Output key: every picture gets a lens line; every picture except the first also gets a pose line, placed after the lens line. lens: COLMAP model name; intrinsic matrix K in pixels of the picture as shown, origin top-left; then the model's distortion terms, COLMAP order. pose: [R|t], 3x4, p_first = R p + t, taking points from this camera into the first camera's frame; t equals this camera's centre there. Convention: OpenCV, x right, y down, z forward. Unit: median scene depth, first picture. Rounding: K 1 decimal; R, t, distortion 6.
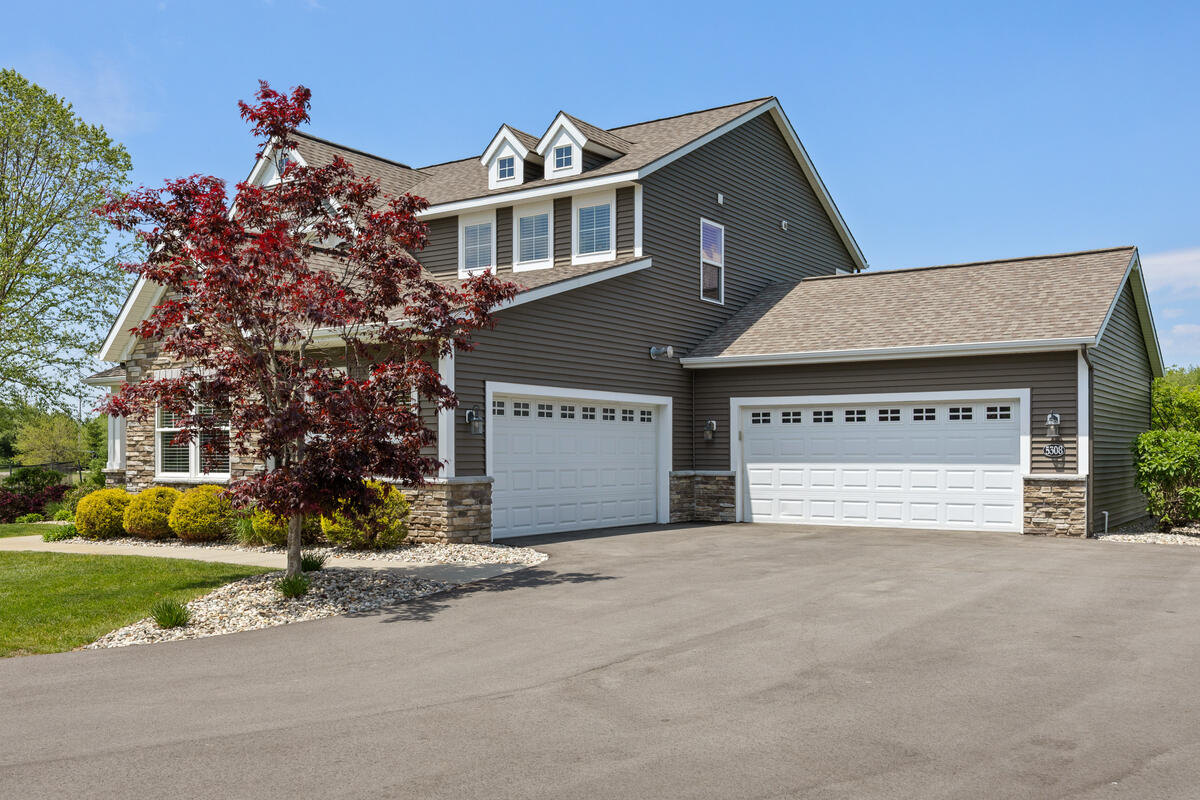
lens RADIAL K [[1106.9, 0, 600.0], [0, 1106.9, 400.0], [0, 0, 1]] dist [-0.007353, -0.003372]
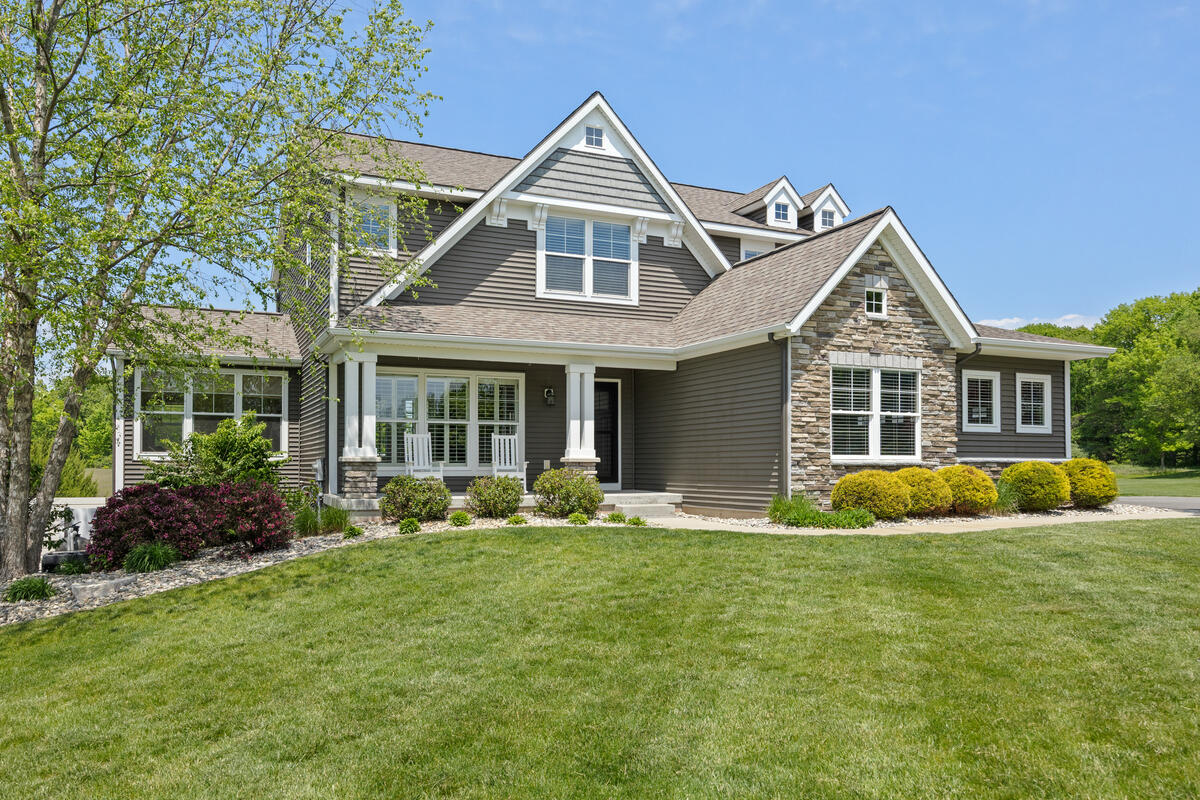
lens RADIAL K [[887.0, 0, 597.8], [0, 887.0, 426.3], [0, 0, 1]] dist [-0.001485, -0.001143]
pose [[0.518934, 0.041641, 0.853799, -1.168647], [-0.040340, 0.998893, -0.024199, 0.066825], [-0.853862, -0.021885, 0.520040, 0.759391]]
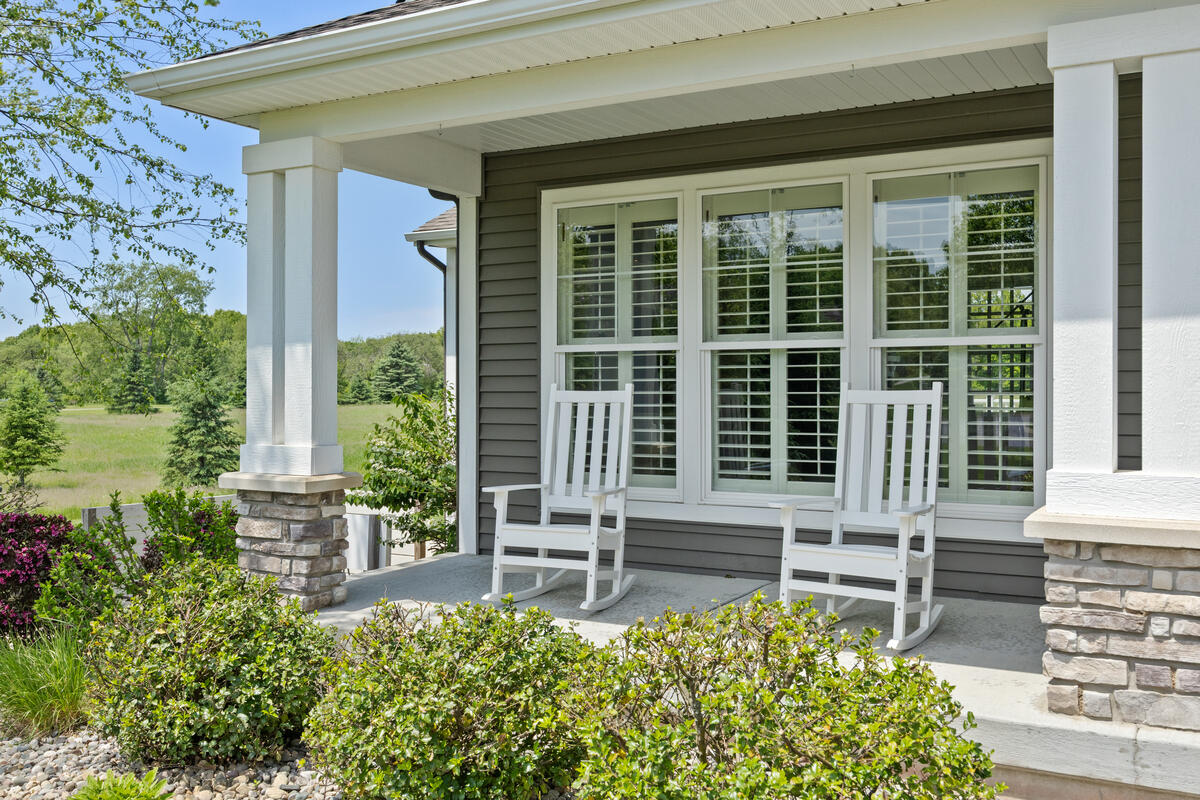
lens RADIAL K [[1188.9, 0, 600.0], [0, 1188.9, 400.0], [0, 0, 1]] dist [0.070952, 0.000522]
pose [[0.997366, 0.003114, 0.072463, -0.535115], [-0.006819, 0.998678, 0.050946, 0.045078], [-0.072209, -0.051306, 0.996069, 1.010926]]
